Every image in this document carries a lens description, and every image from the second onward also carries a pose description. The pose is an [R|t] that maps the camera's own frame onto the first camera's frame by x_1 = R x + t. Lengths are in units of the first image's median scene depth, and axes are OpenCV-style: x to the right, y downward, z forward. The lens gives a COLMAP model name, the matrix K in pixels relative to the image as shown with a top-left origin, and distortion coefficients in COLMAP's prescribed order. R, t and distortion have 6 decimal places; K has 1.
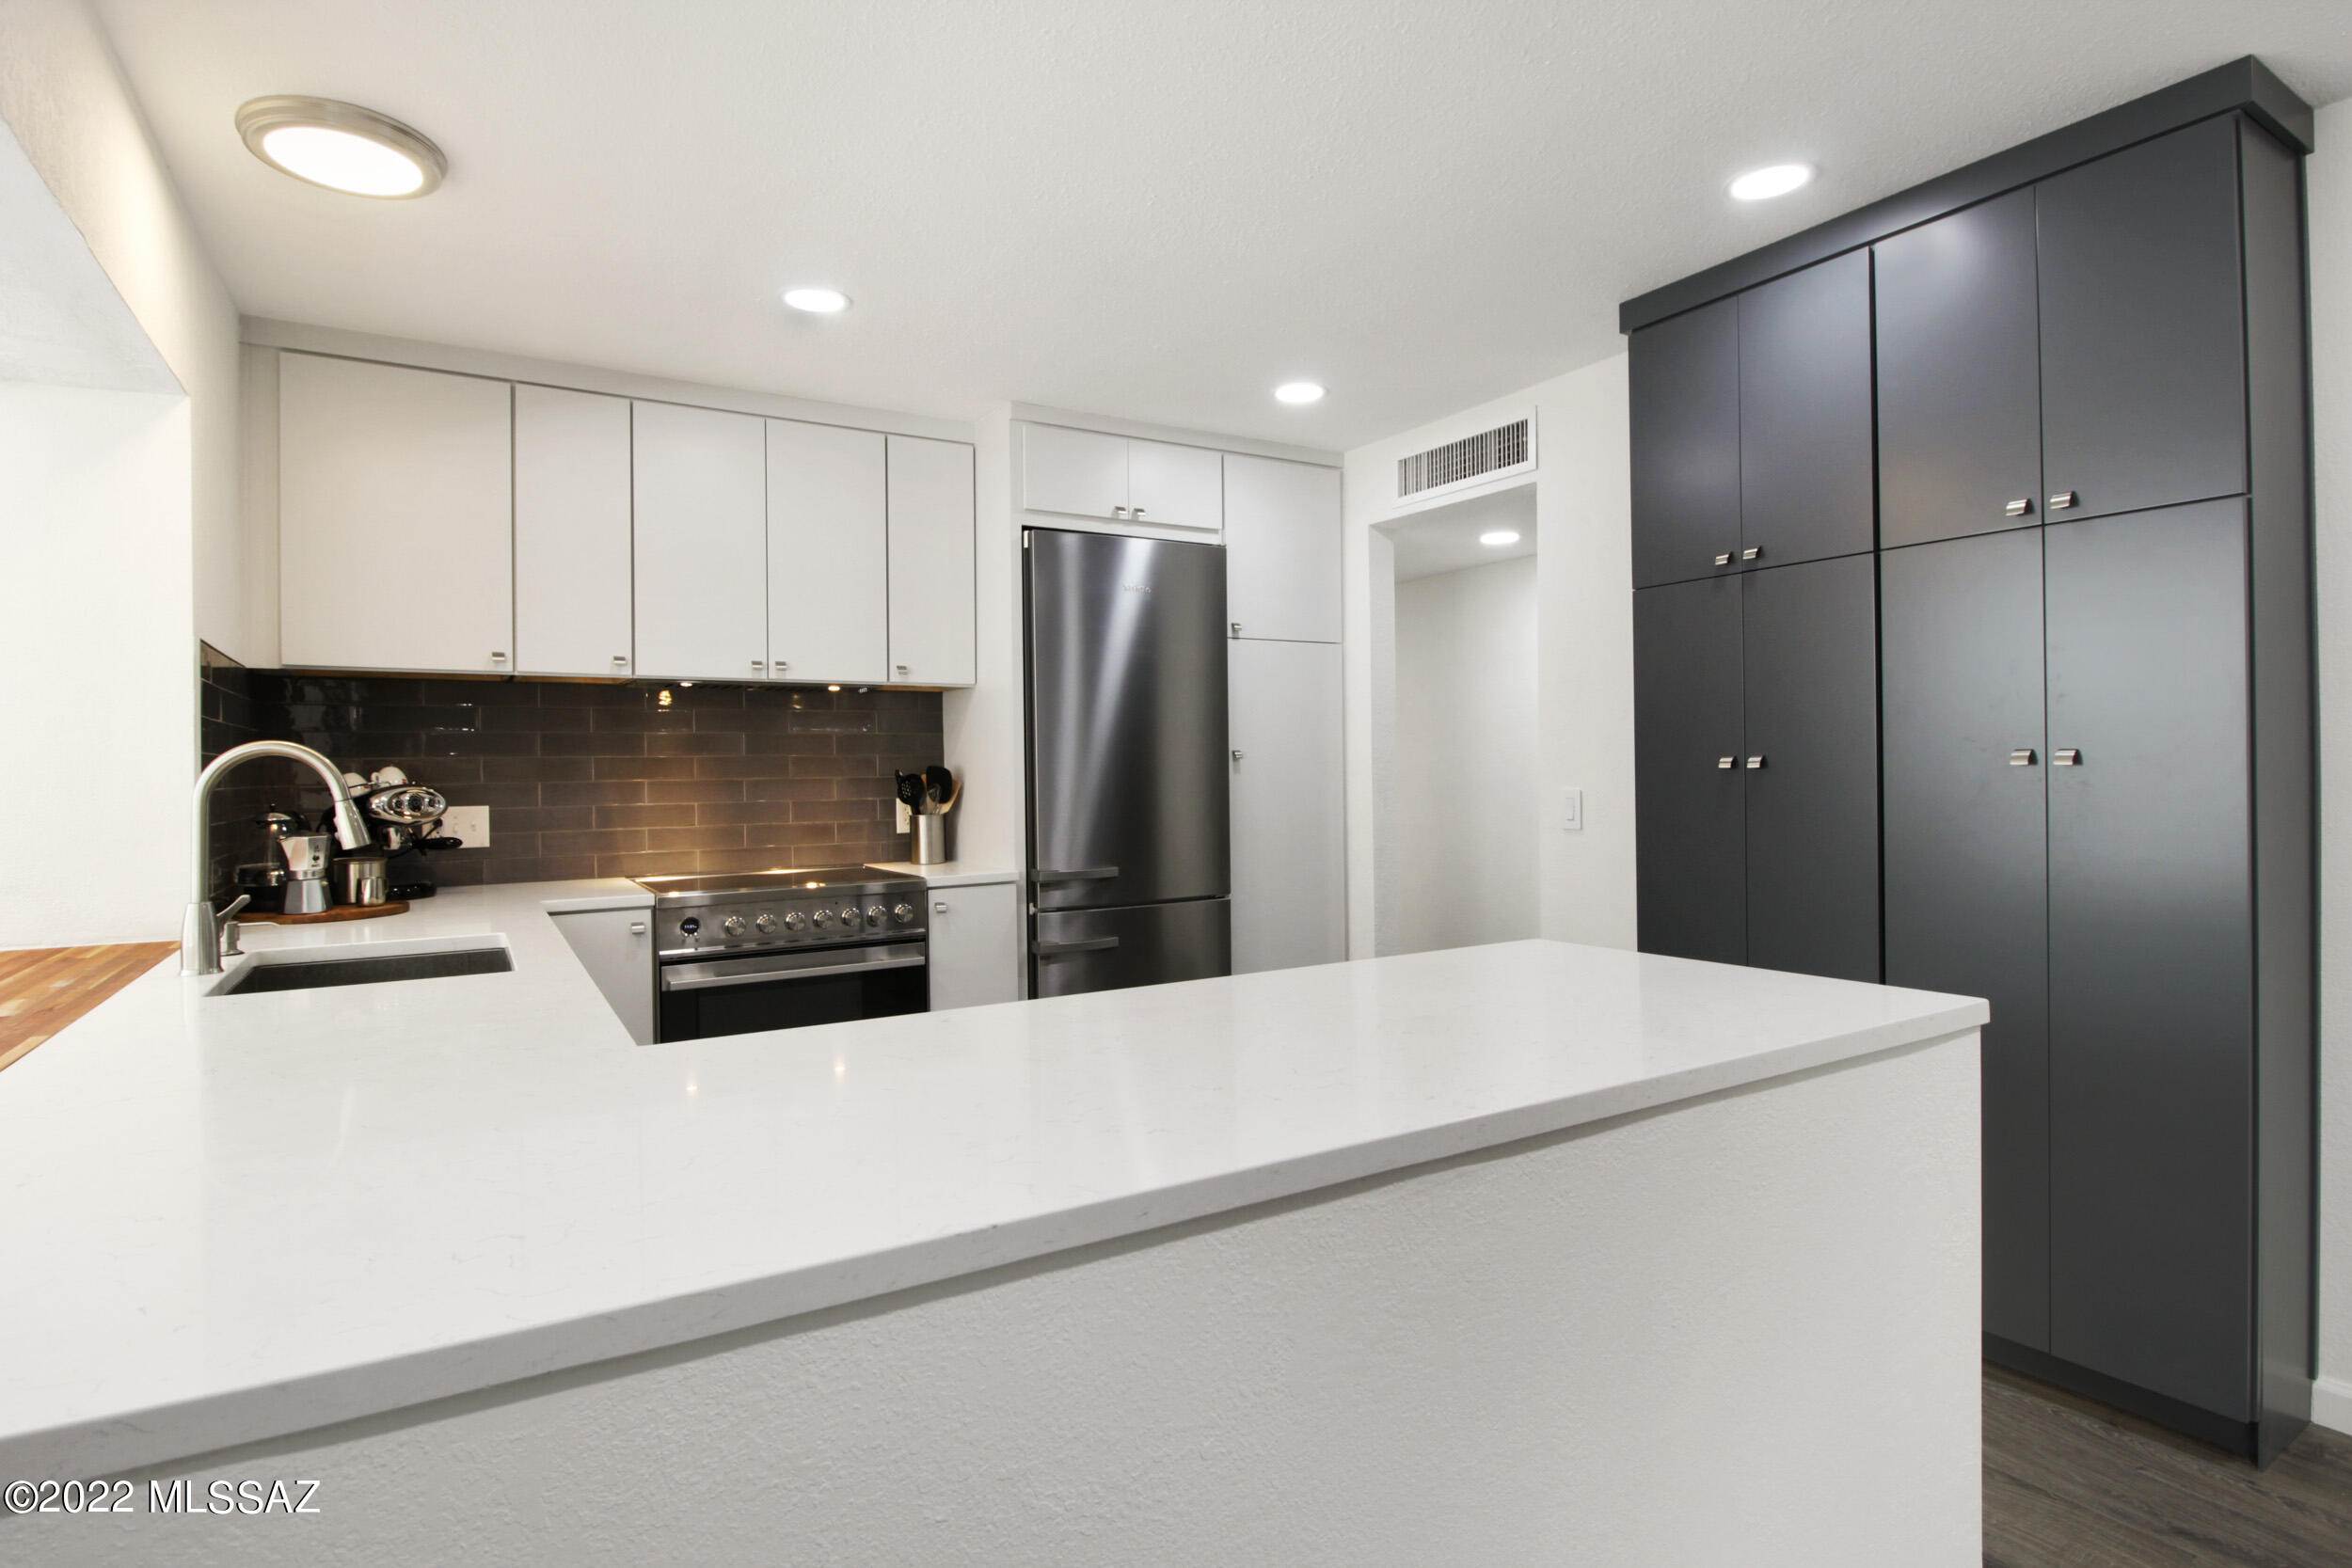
lens RADIAL K [[1182.5, 0, 1168.7], [0, 1182.5, 770.5], [0, 0, 1]] dist [0.004648, -0.014371]
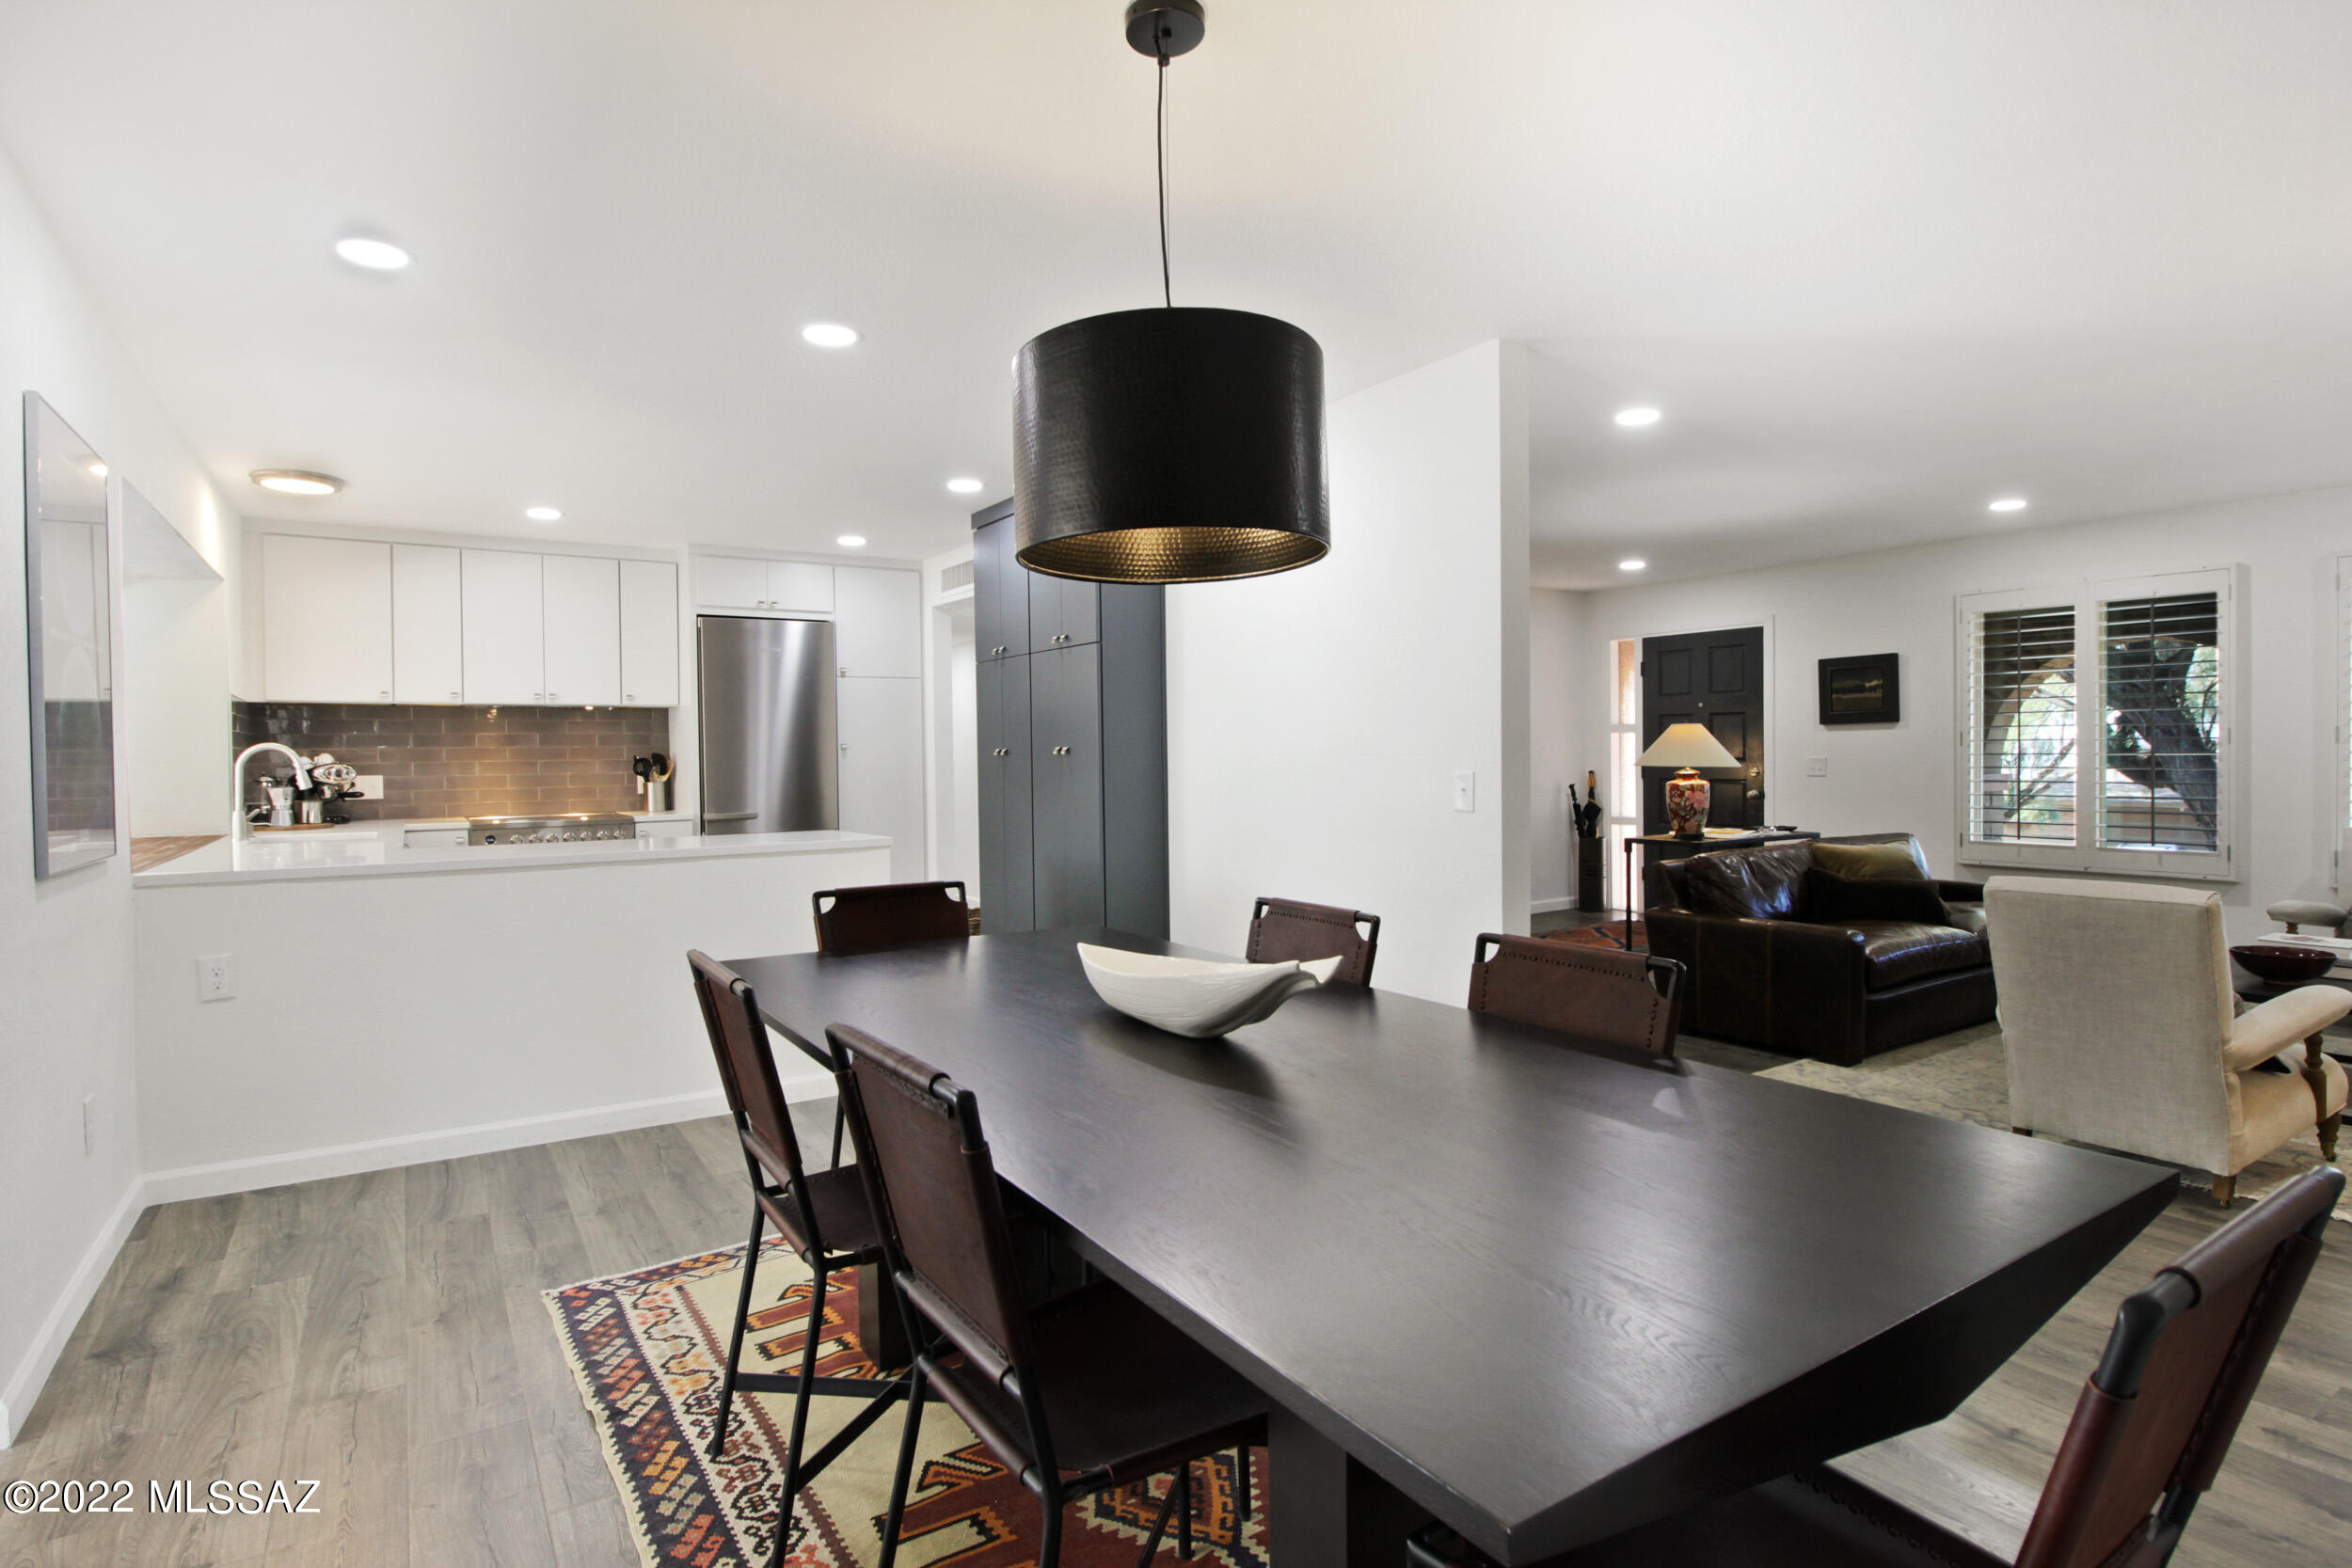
lens RADIAL K [[1182.5, 0, 1168.7], [0, 1182.5, 770.5], [0, 0, 1]] dist [0.004648, -0.014371]
pose [[0.999665, -0.000191, 0.025882, 0.554562], [-0.000083, 0.999944, 0.010581, 0.003061], [-0.025883, -0.010579, 0.999609, -0.798114]]
